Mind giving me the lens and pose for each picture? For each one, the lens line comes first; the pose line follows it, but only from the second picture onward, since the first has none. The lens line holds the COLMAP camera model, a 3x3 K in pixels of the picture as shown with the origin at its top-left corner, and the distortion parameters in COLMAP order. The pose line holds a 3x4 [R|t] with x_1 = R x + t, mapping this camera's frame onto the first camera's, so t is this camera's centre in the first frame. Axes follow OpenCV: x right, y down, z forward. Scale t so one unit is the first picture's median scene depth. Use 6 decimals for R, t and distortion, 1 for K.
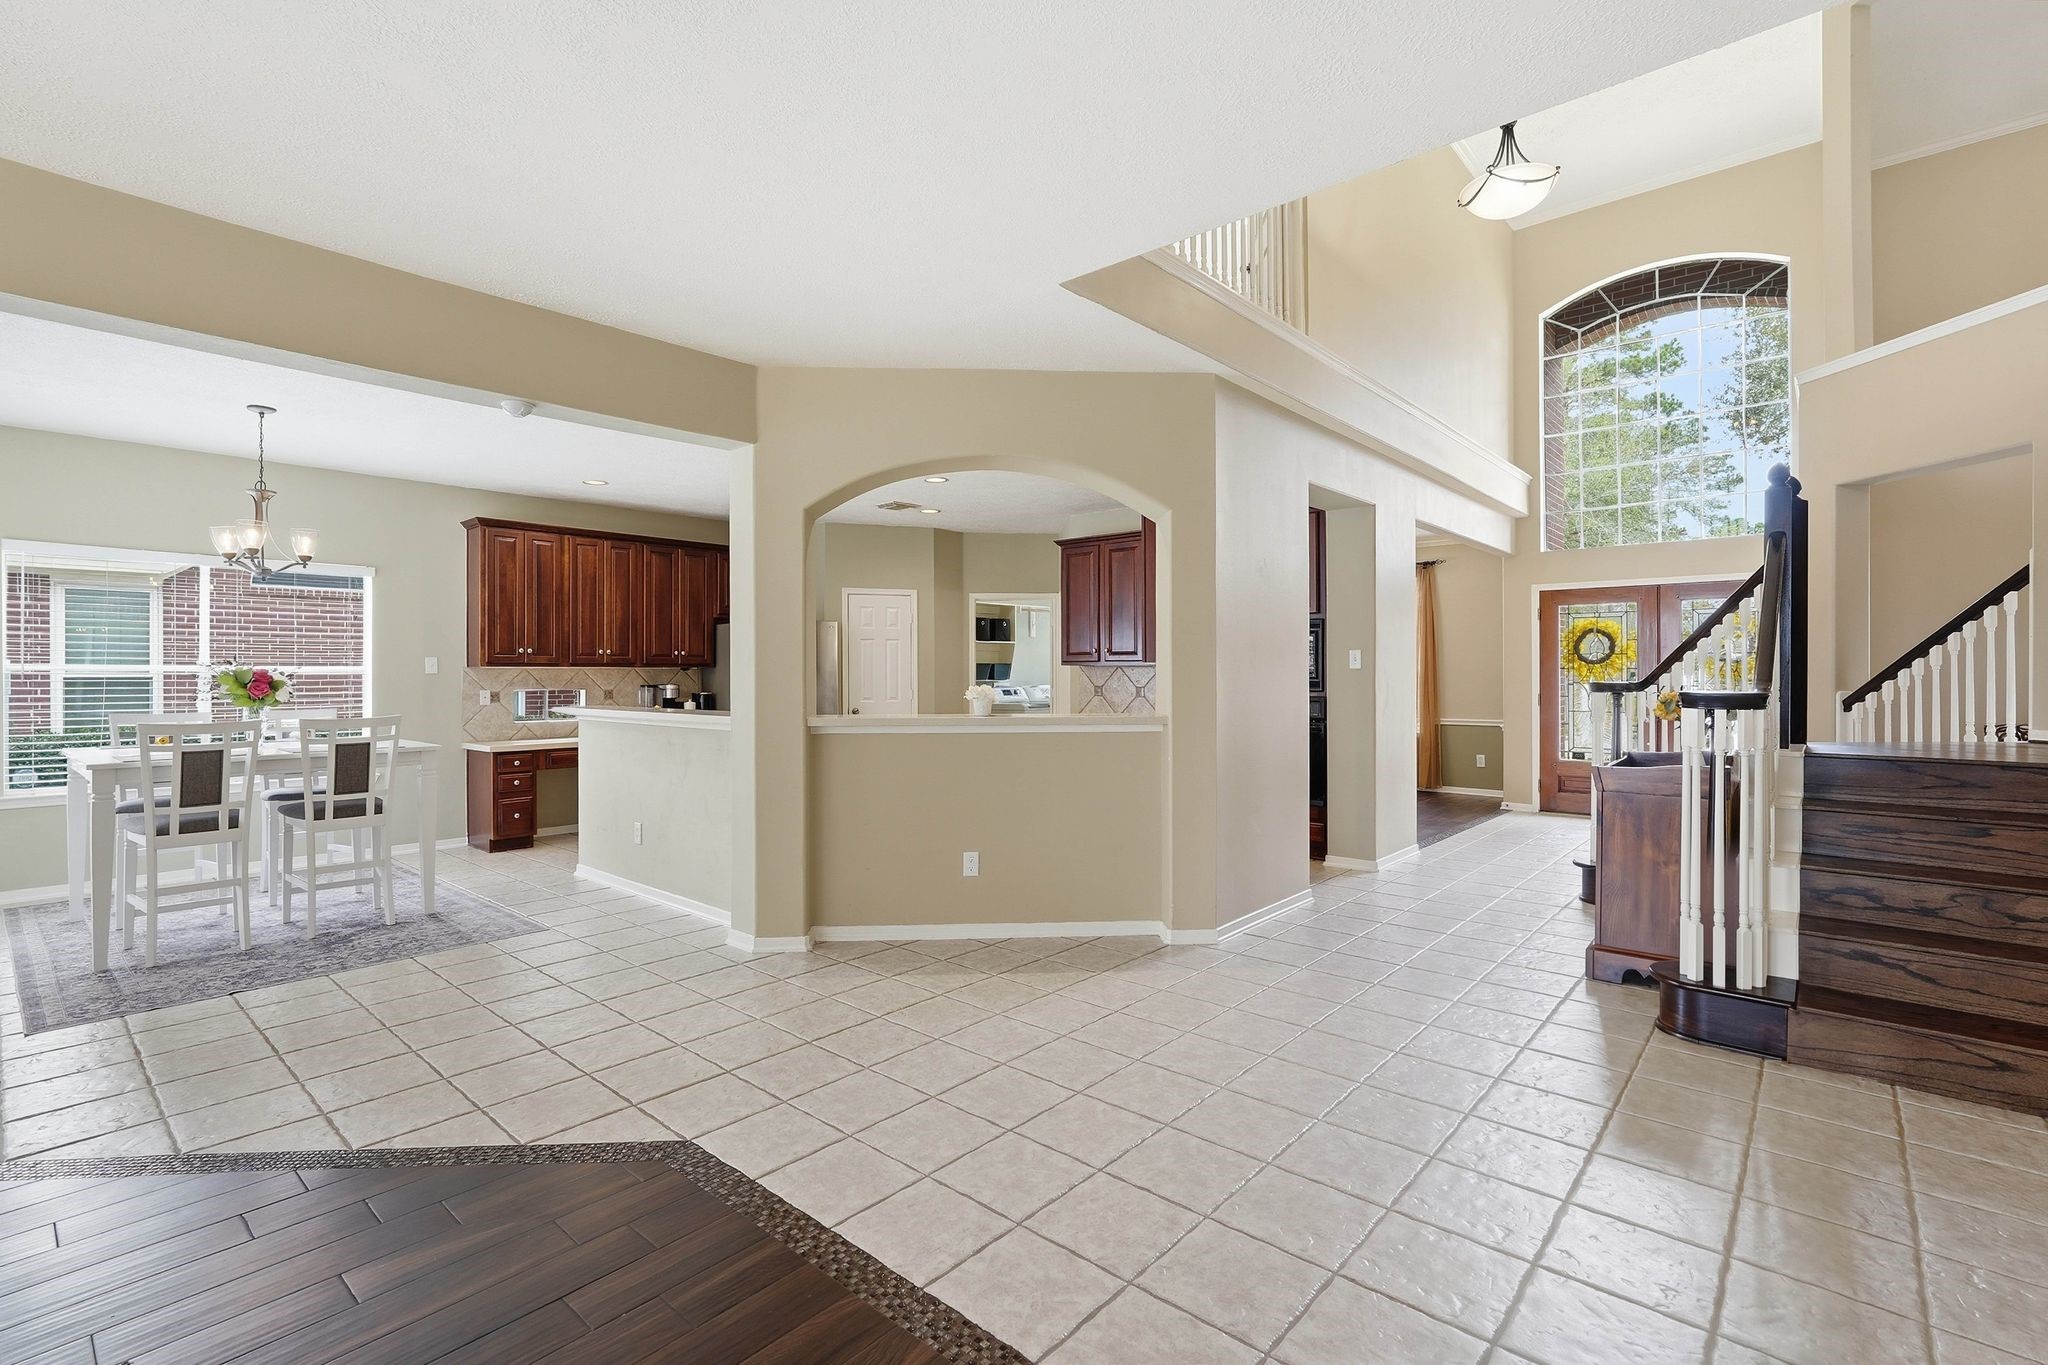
lens RADIAL K [[921.6, 0, 1024.1], [0, 921.6, 676.3], [0, 0, 1]] dist [-0.009572, 0.000927]
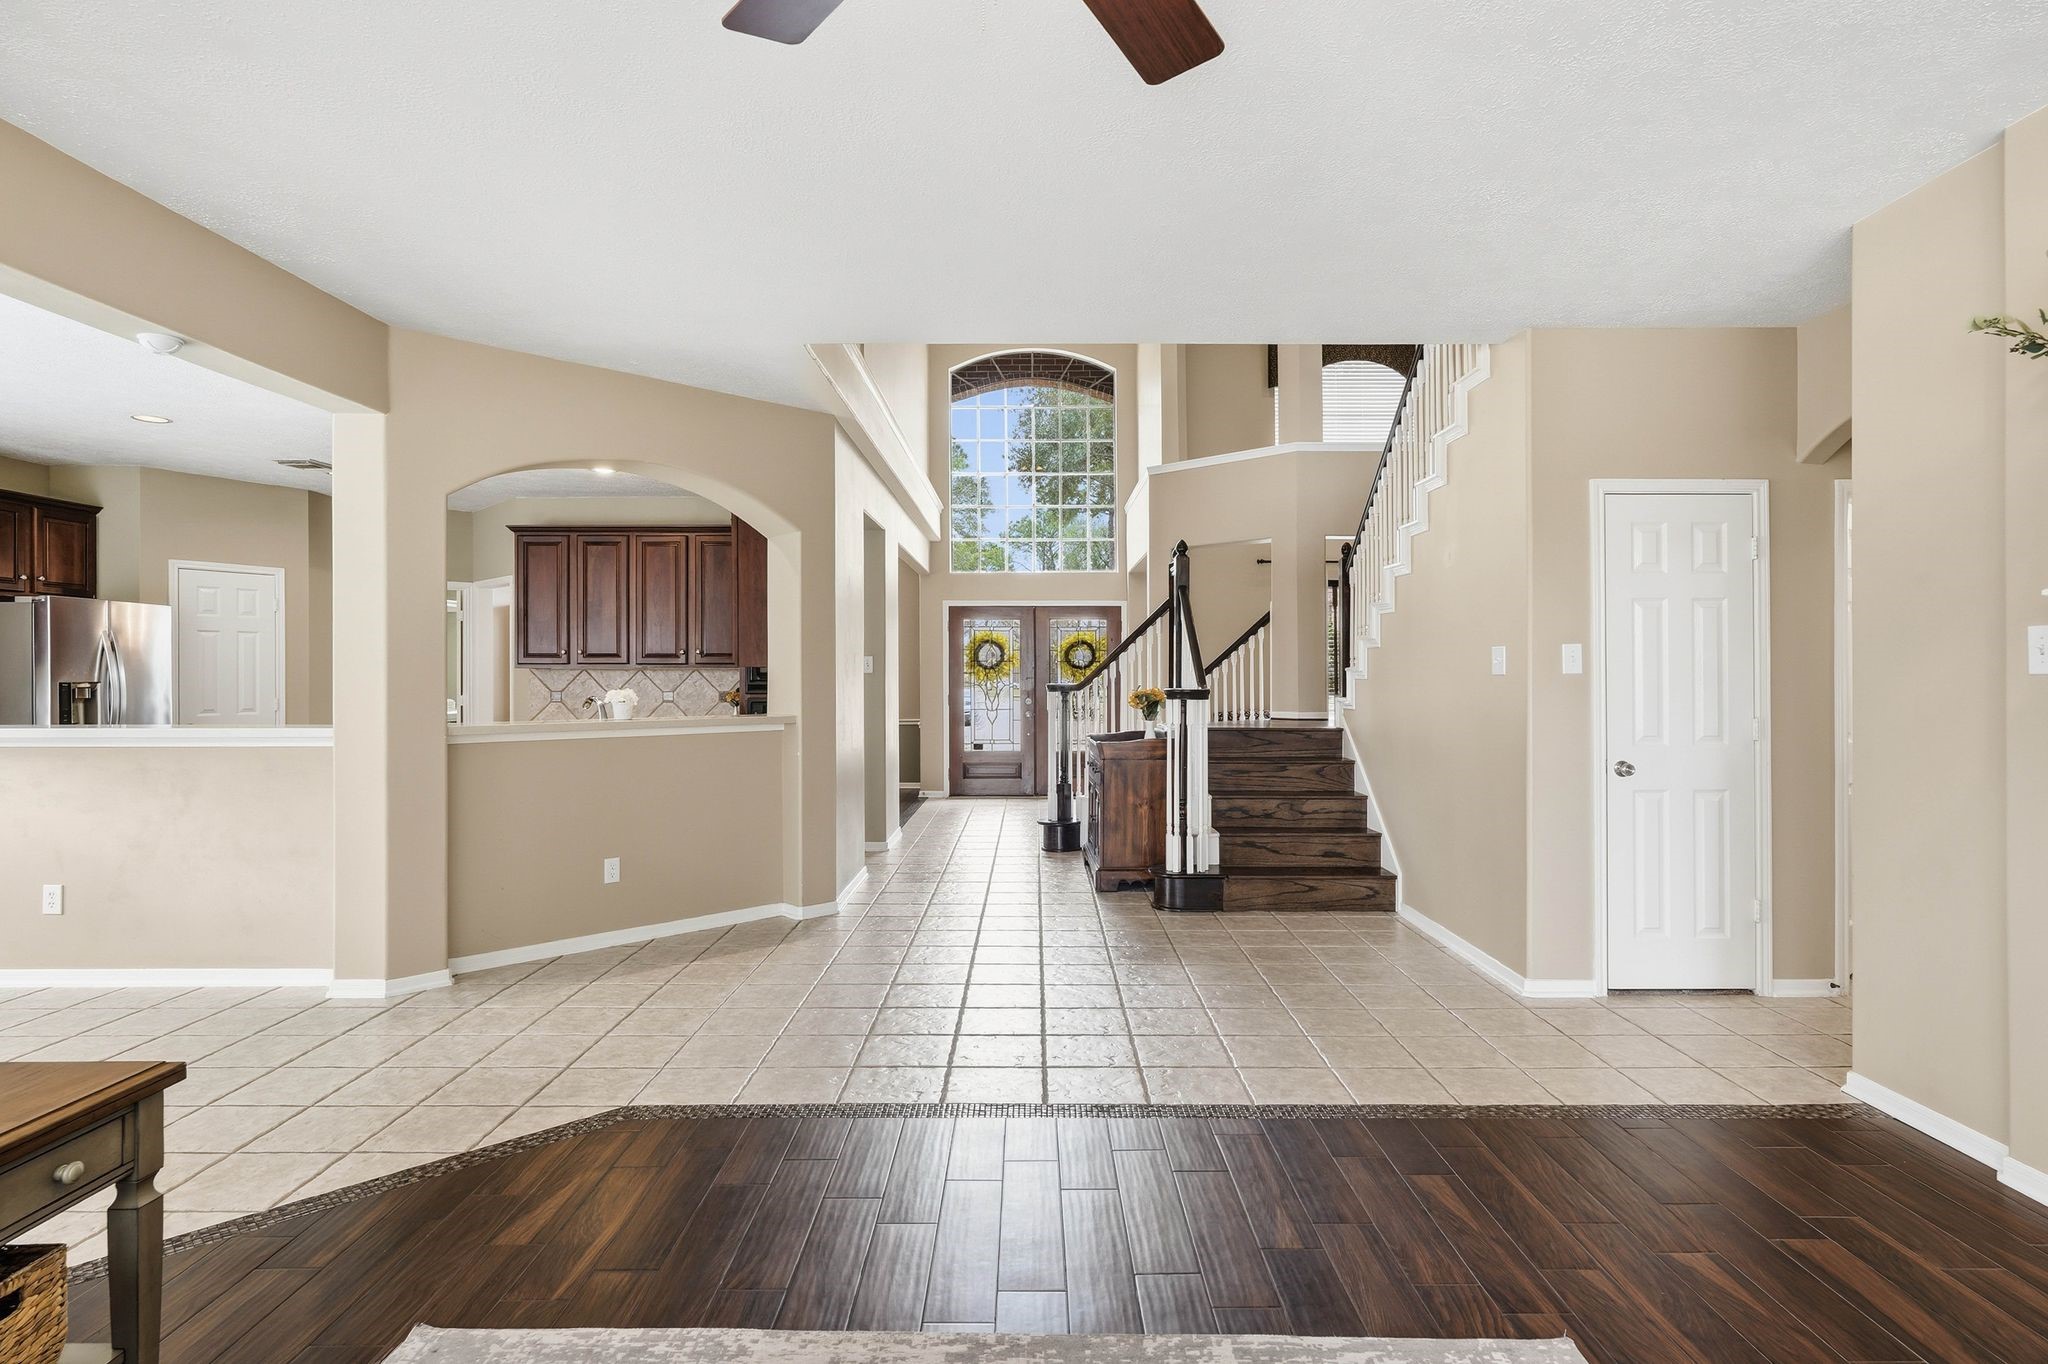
lens RADIAL K [[1066.4, 0, 1029.6], [0, 1066.4, 671.9], [0, 0, 1]] dist [-0.001880, 0.000678]
pose [[0.750821, 0.003985, 0.660493, -0.327707], [0.001430, 0.999970, -0.007658, 0.000470], [-0.660504, 0.006694, 0.750793, -0.104104]]
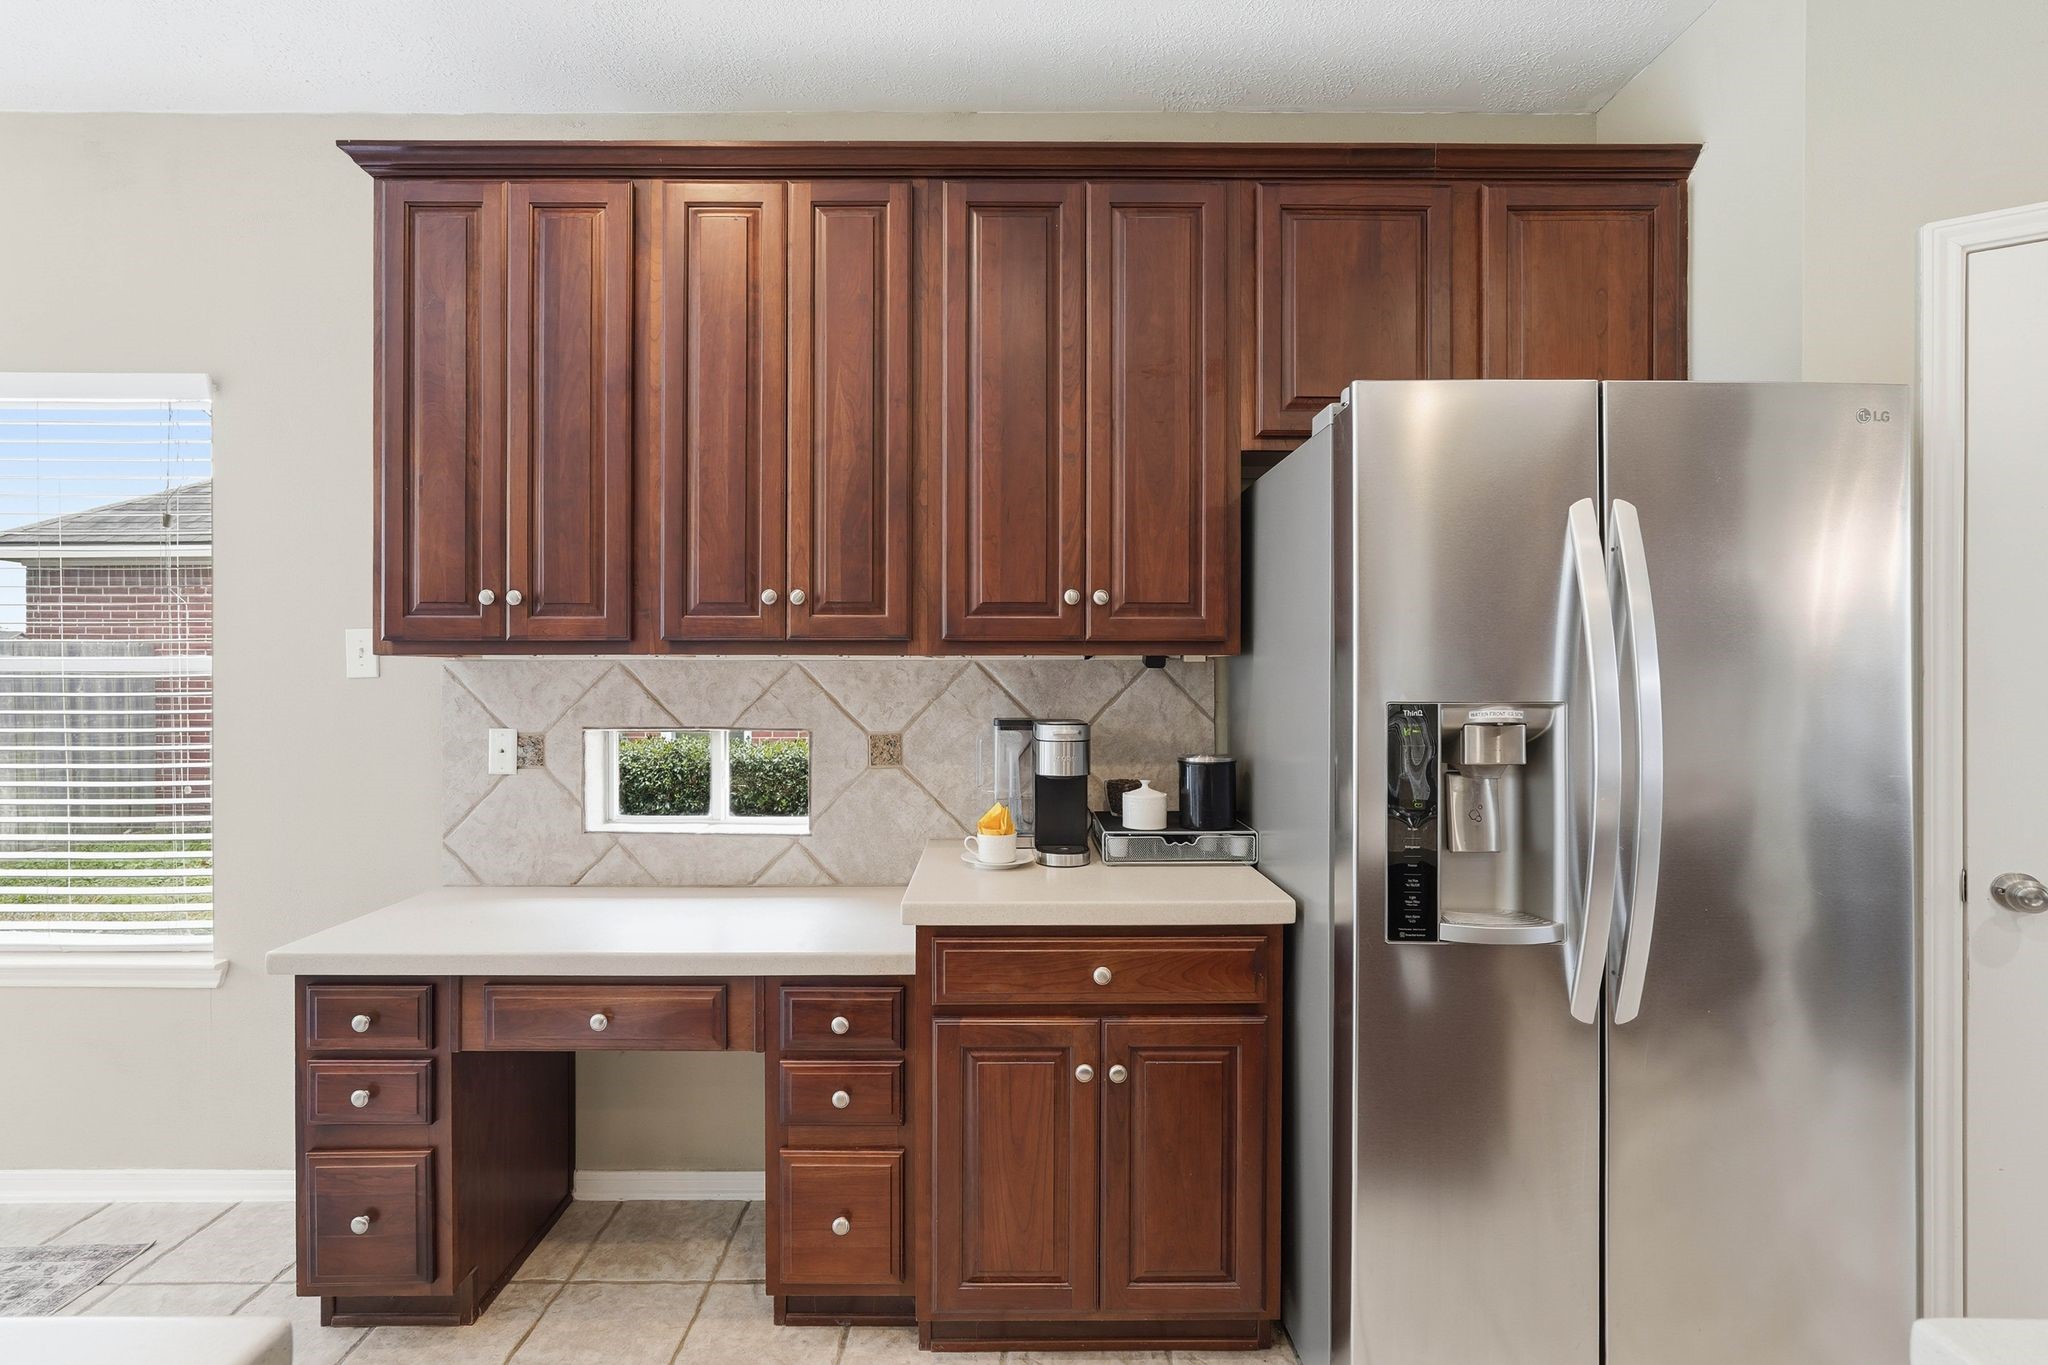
lens RADIAL K [[957.9, 0, 1011.2], [0, 957.9, 674.9], [0, 0, 1]] dist [-0.017834, -0.000217]
pose [[0.668594, 0.003320, -0.743620, -0.237431], [-0.004624, 0.999989, 0.000308, -0.005220], [0.743613, 0.003233, 0.668602, 0.992730]]
